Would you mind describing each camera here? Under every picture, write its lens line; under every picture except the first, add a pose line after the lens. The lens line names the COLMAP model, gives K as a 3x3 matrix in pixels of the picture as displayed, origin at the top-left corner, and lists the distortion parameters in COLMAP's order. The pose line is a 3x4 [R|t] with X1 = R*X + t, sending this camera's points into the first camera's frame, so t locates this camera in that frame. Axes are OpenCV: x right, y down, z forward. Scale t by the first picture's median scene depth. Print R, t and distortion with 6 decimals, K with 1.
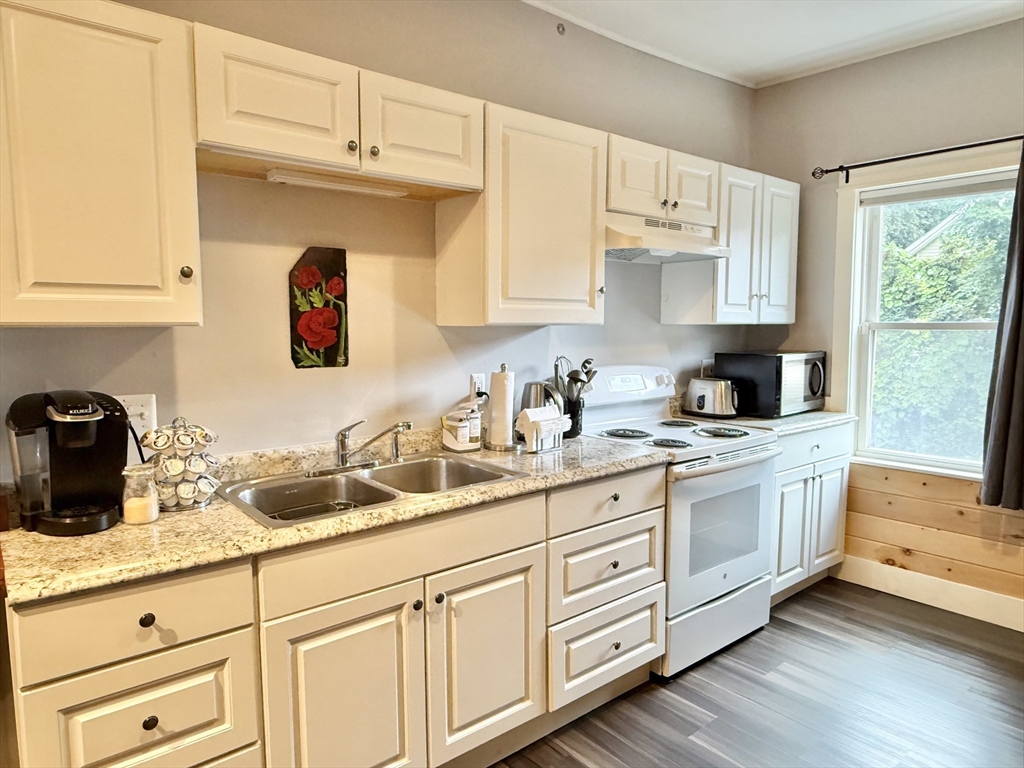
lens RADIAL K [[664.2, 0, 512.0], [0, 664.2, 384.0], [0, 0, 1]] dist [0.000676, 0.002437]
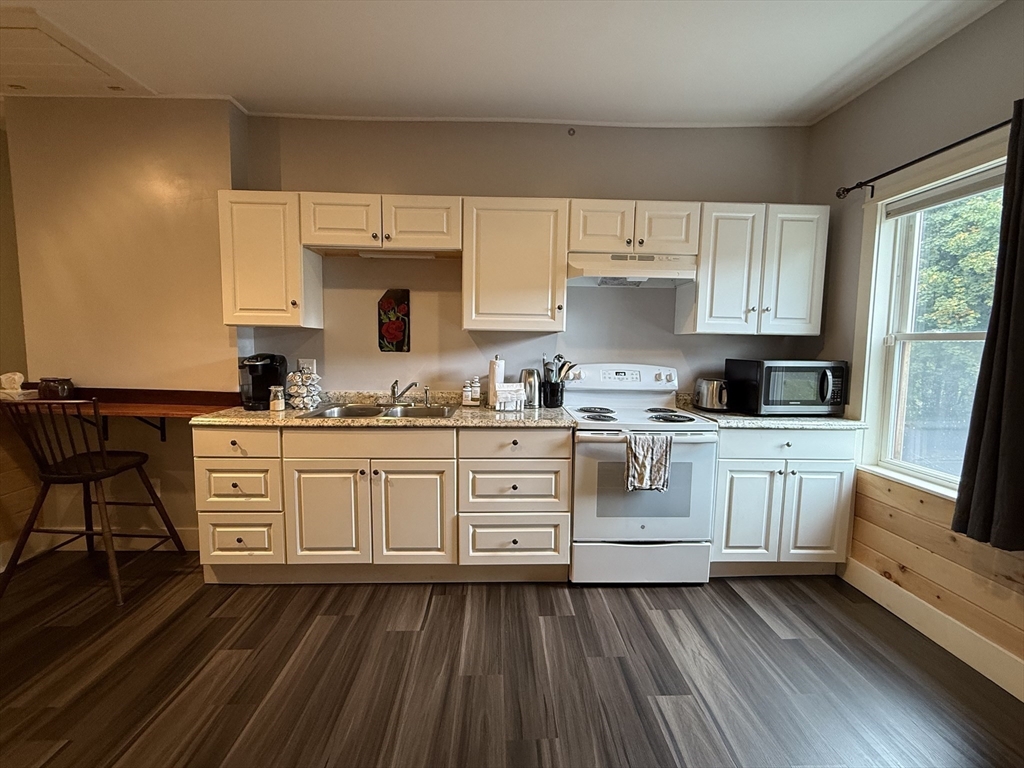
lens RADIAL K [[451.9, 0, 512.0], [0, 451.9, 384.0], [0, 0, 1]] dist [0.000884, -0.000252]
pose [[0.789437, 0.069213, -0.609917, 0.752344], [-0.072687, 0.997172, 0.019077, 0.017341], [0.609512, 0.029273, 0.792236, 0.170412]]
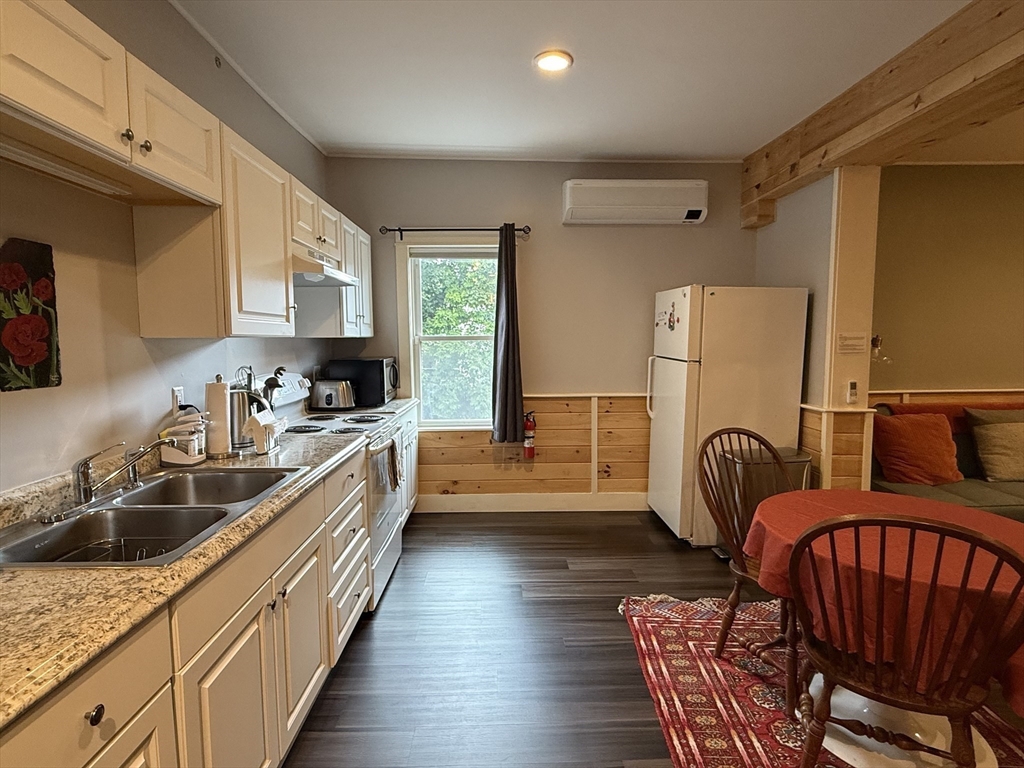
lens RADIAL K [[539.1, 0, 512.0], [0, 539.1, 384.0], [0, 0, 1]] dist [-0.000958, 0.000580]
pose [[0.623287, -0.069080, 0.778936, -0.417229], [0.077719, 0.996631, 0.026198, -0.002351], [-0.778122, 0.044209, 0.626556, 0.130368]]
